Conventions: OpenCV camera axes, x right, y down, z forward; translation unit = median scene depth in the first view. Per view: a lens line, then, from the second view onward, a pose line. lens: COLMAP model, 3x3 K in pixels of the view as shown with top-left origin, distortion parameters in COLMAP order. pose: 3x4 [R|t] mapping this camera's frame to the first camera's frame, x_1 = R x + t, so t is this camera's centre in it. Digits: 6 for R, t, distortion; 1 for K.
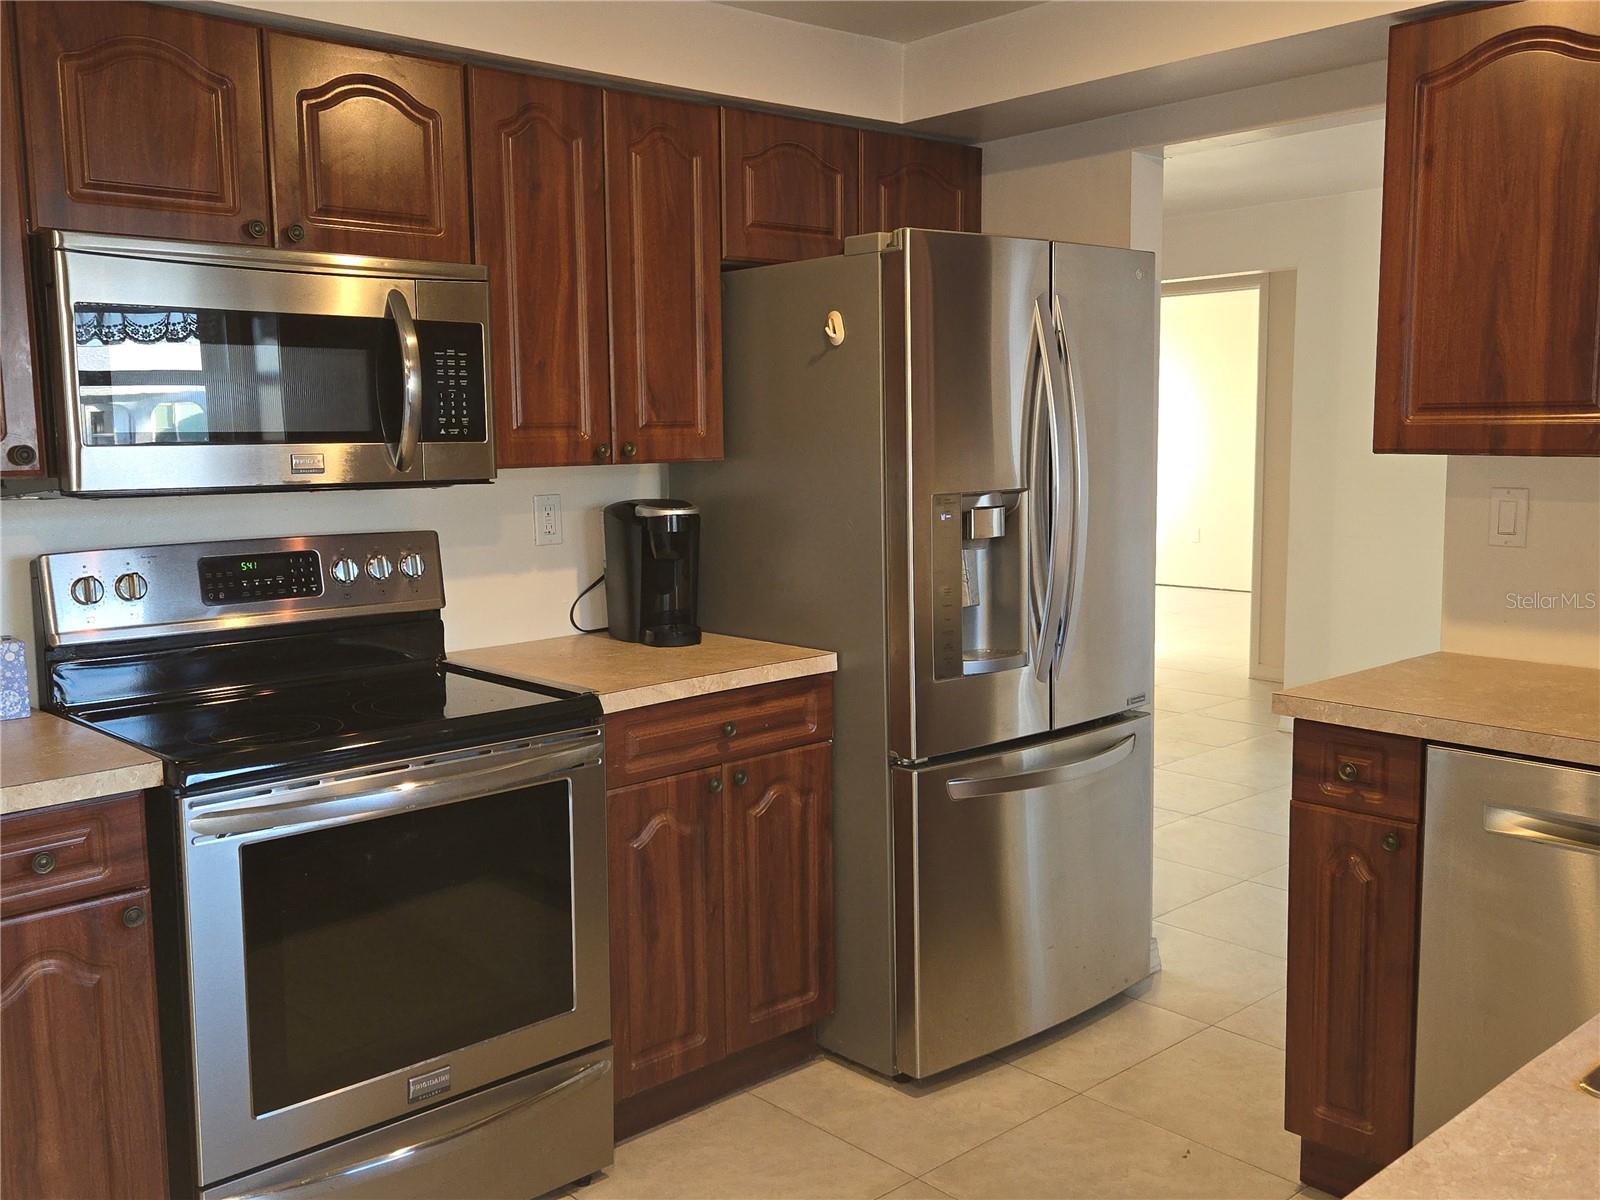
lens RADIAL K [[1428.7, 0, 800.0], [0, 1428.7, 600.0], [0, 0, 1]] dist [0.038189, -0.005075]
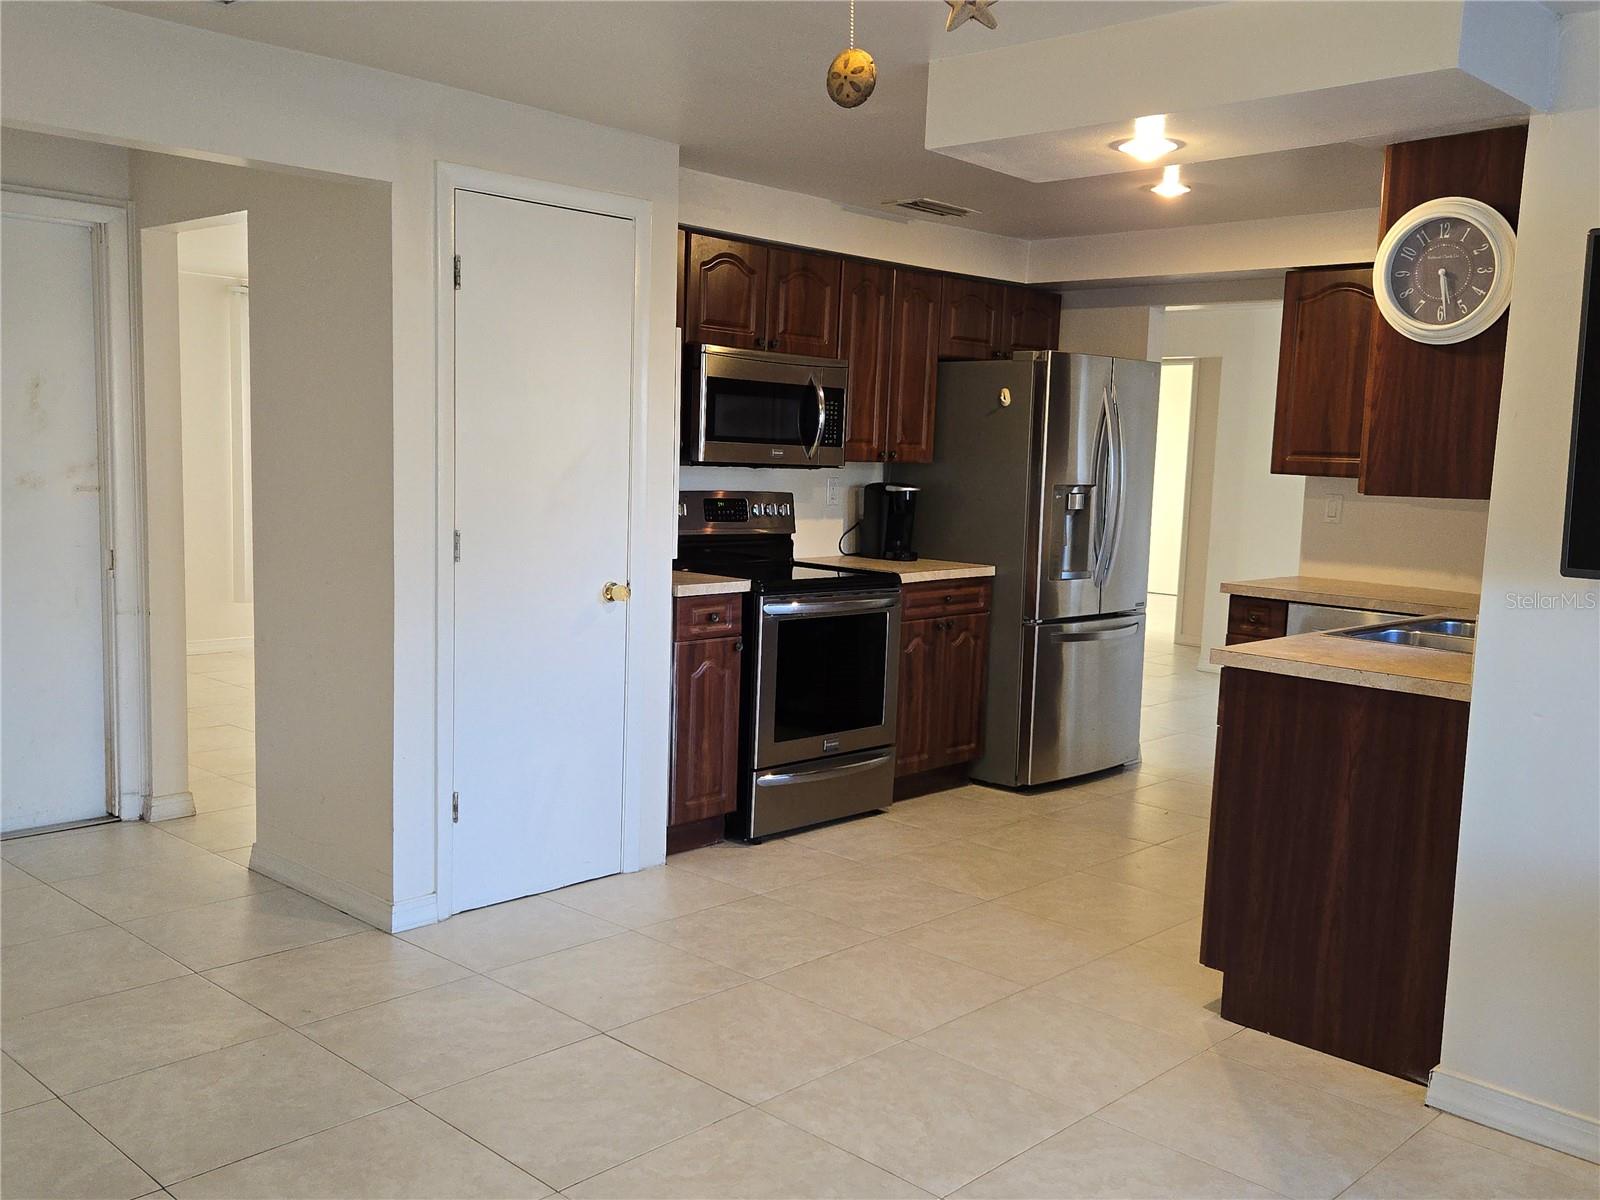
lens RADIAL K [[1455.8, 0, 798.6], [0, 1455.8, 641.1], [0, 0, 1]] dist [0.012398, -0.007267]
pose [[0.996387, 0.038446, 0.075725, -0.383978], [-0.039341, 0.999172, 0.010365, 0.128798], [-0.075264, -0.013306, 0.997075, -0.936552]]
